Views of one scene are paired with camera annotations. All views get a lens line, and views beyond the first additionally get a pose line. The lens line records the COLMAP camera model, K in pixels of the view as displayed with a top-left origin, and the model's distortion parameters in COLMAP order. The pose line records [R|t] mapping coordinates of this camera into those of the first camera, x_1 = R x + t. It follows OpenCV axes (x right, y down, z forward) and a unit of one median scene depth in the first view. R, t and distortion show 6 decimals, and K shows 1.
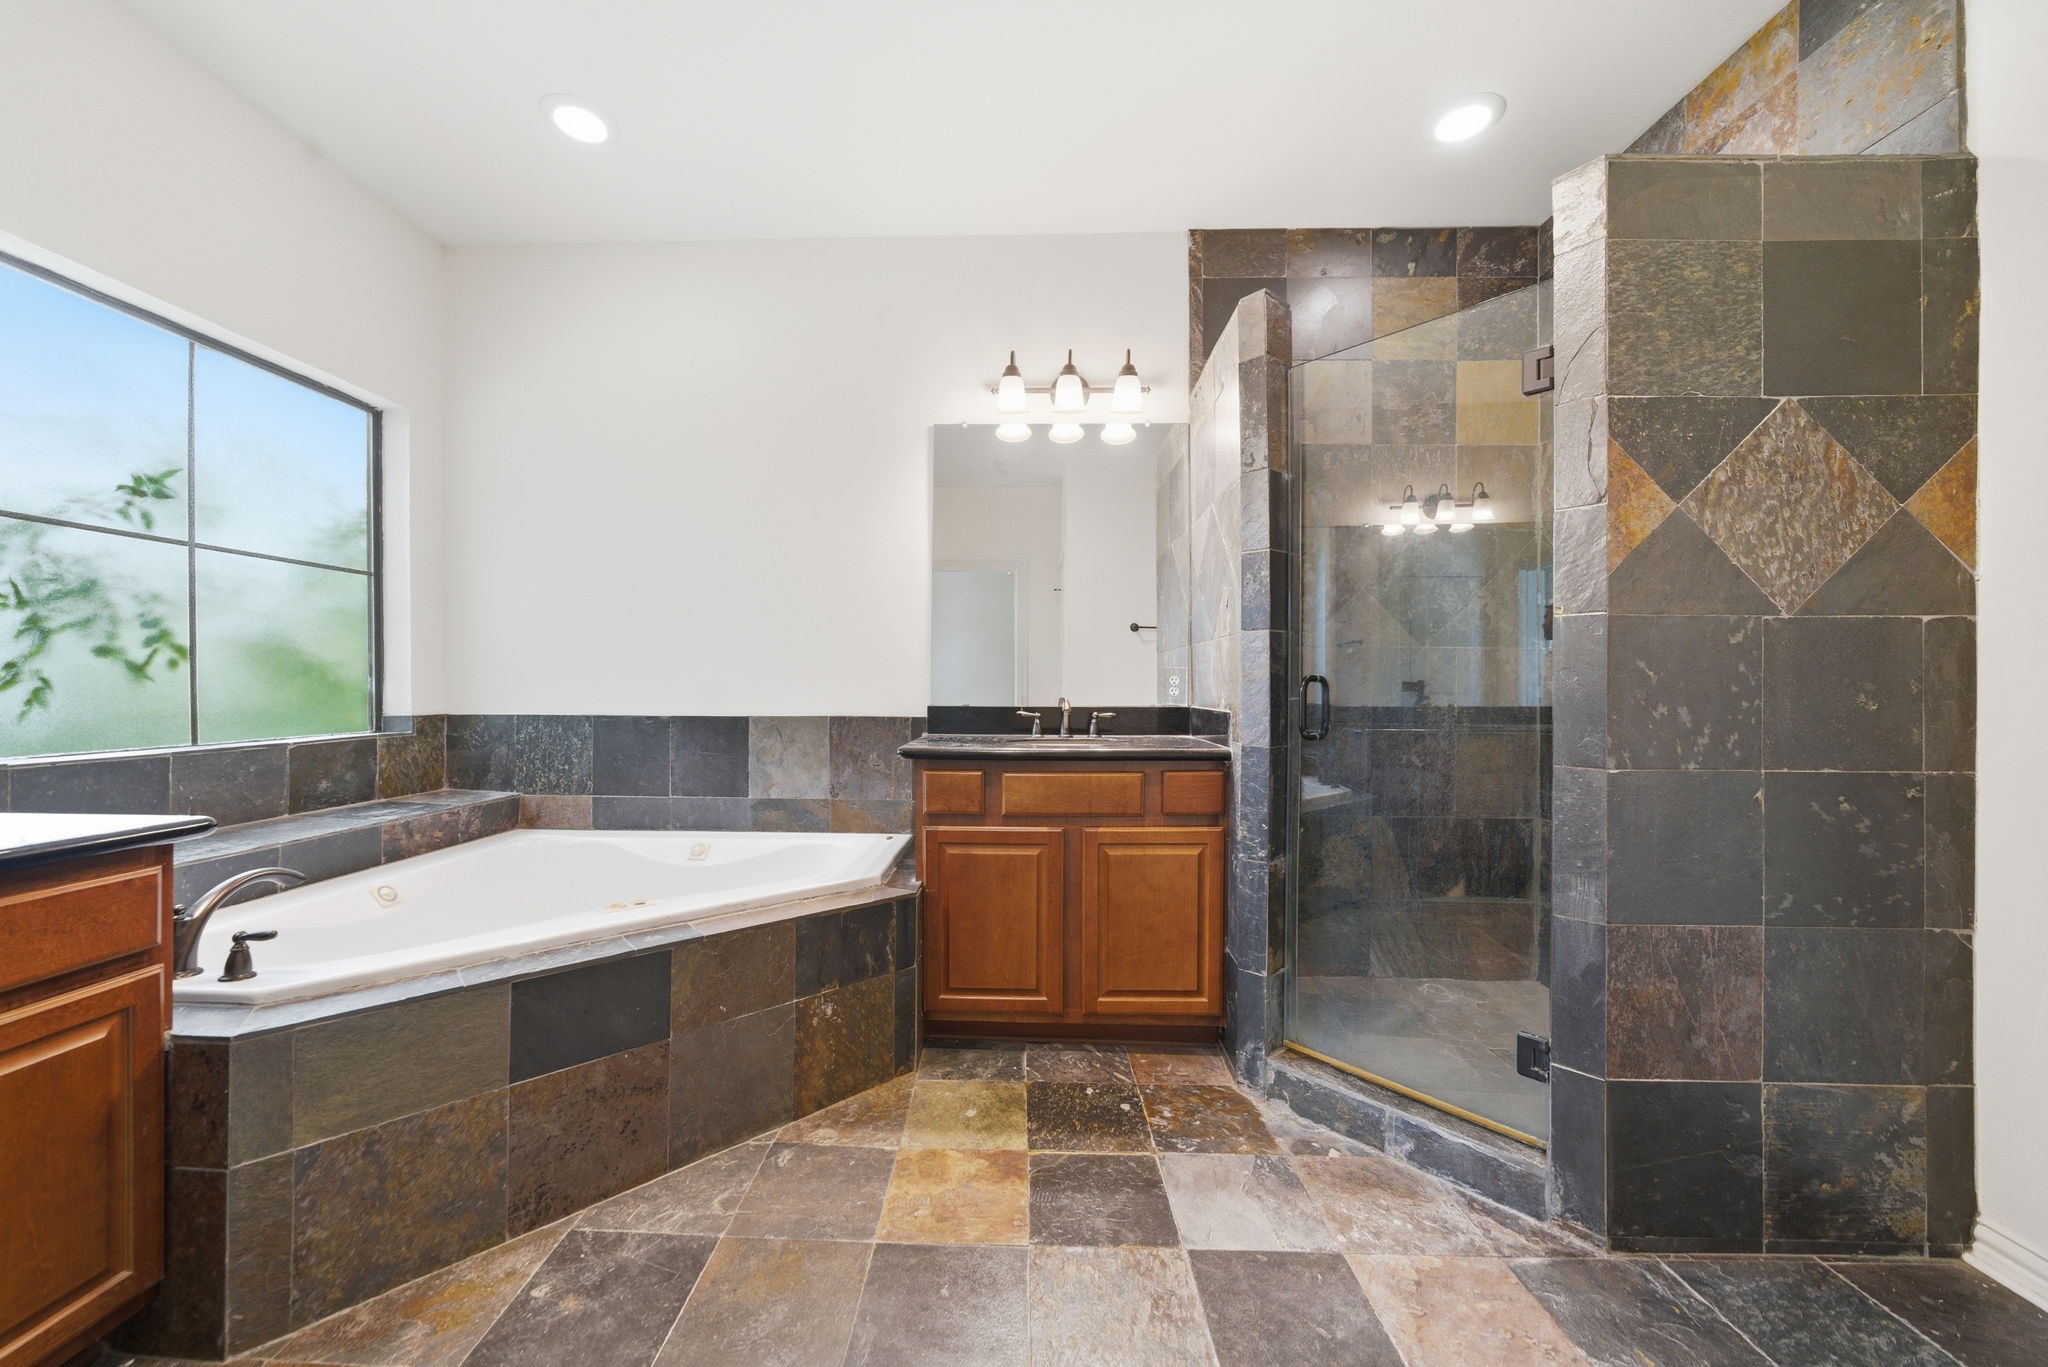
lens RADIAL K [[718.4, 0, 1013.1], [0, 718.4, 688.6], [0, 0, 1]] dist [-0.008681, 0.001184]
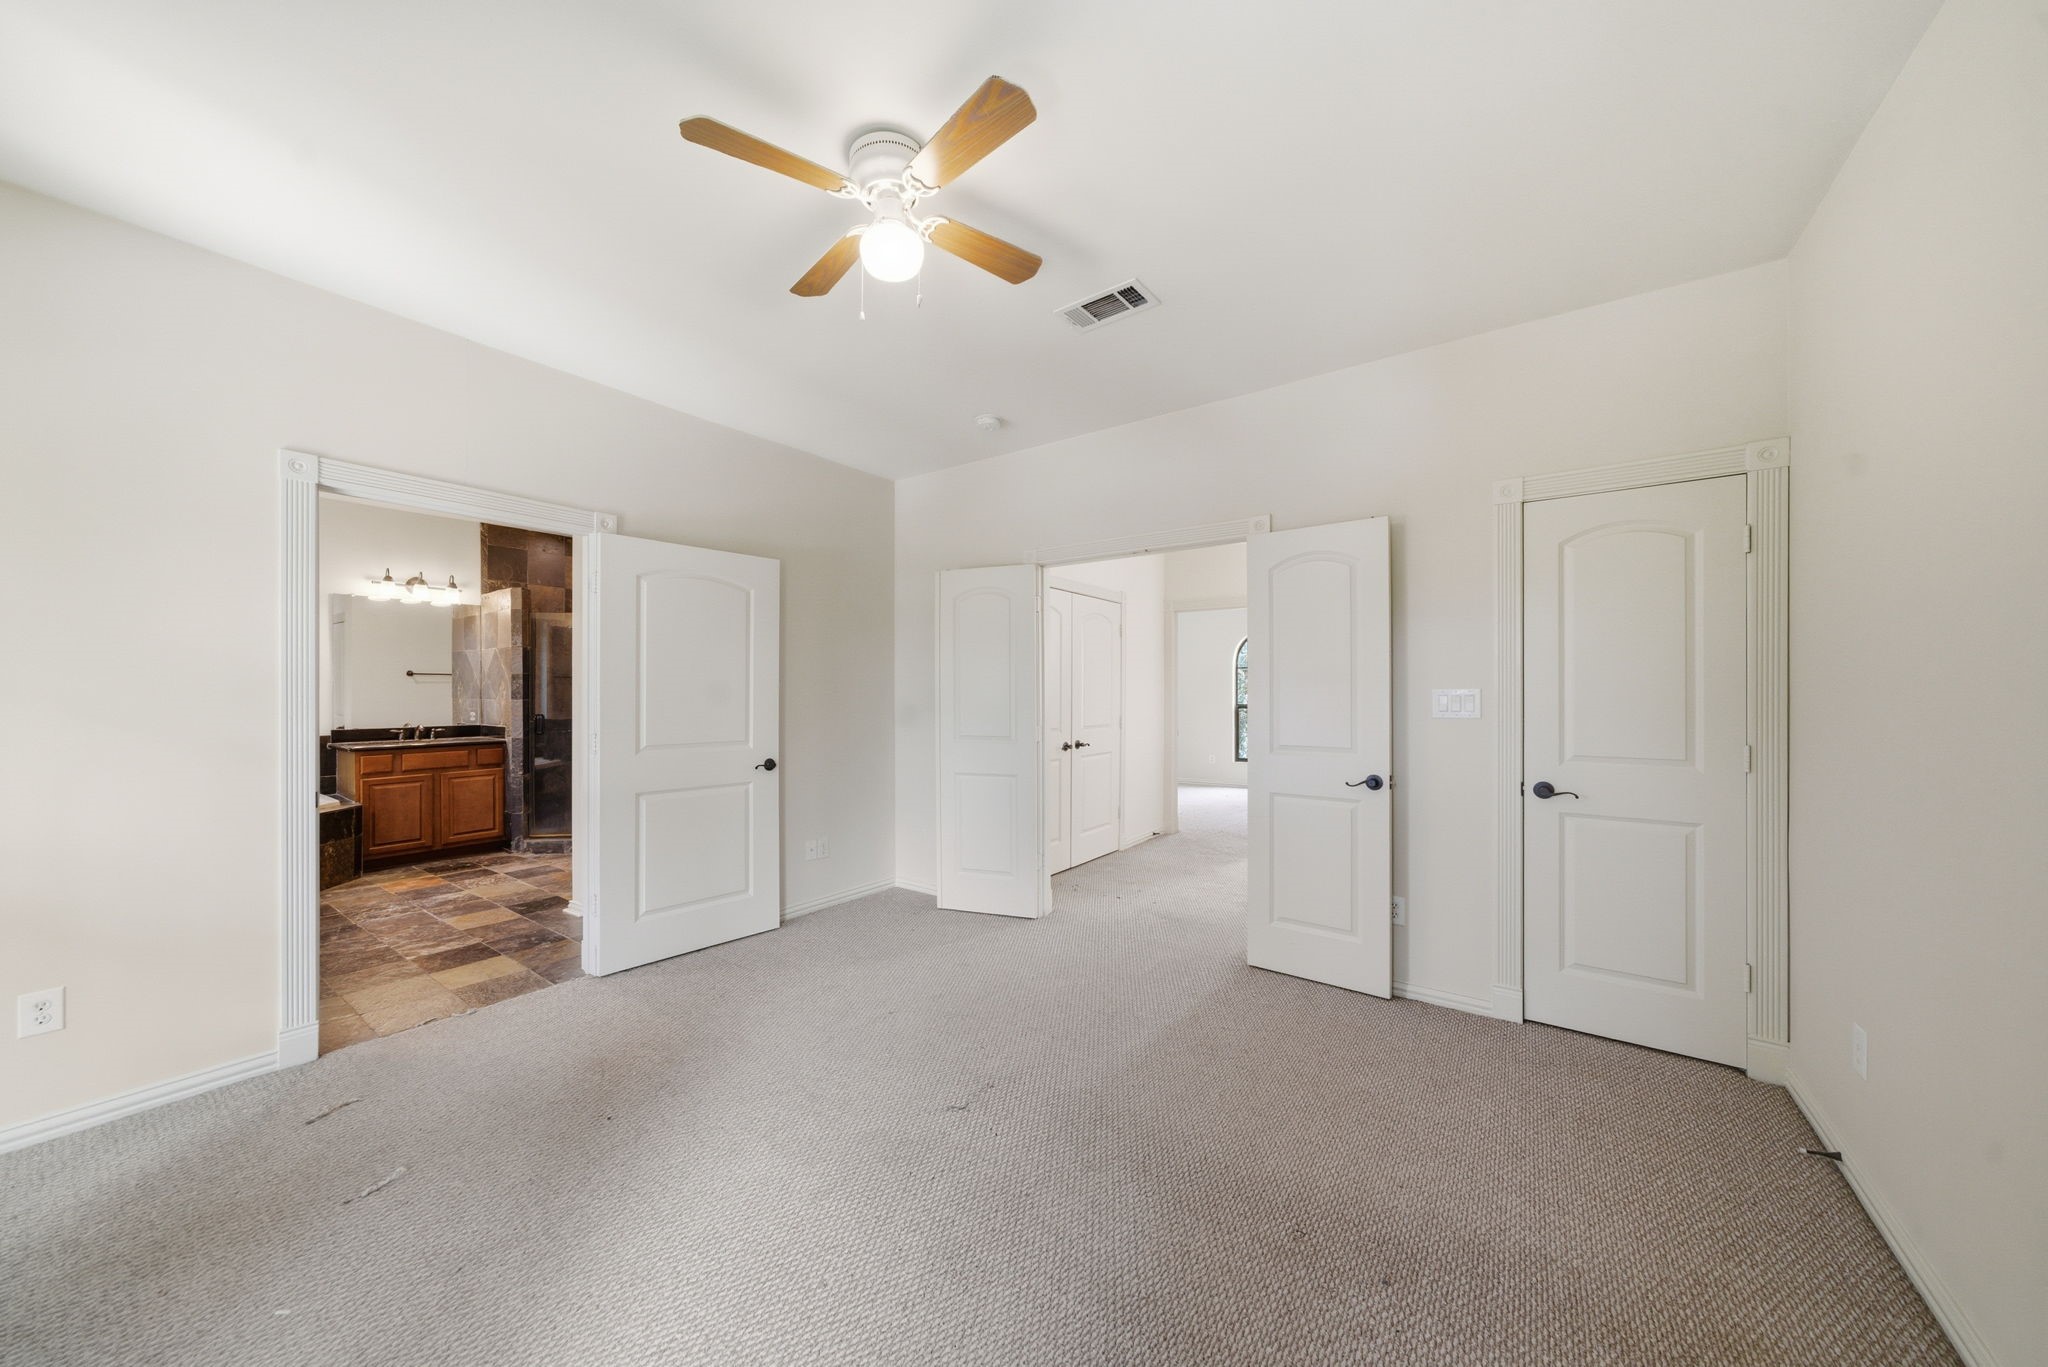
lens RADIAL K [[718.4, 0, 1038.2], [0, 718.4, 690.2], [0, 0, 1]] dist [-0.008681, 0.001184]
pose [[0.539259, -0.003937, 0.842131, -0.922172], [0.003952, 0.999990, 0.002144, -0.107225], [-0.842131, 0.002172, 0.539269, -2.240896]]
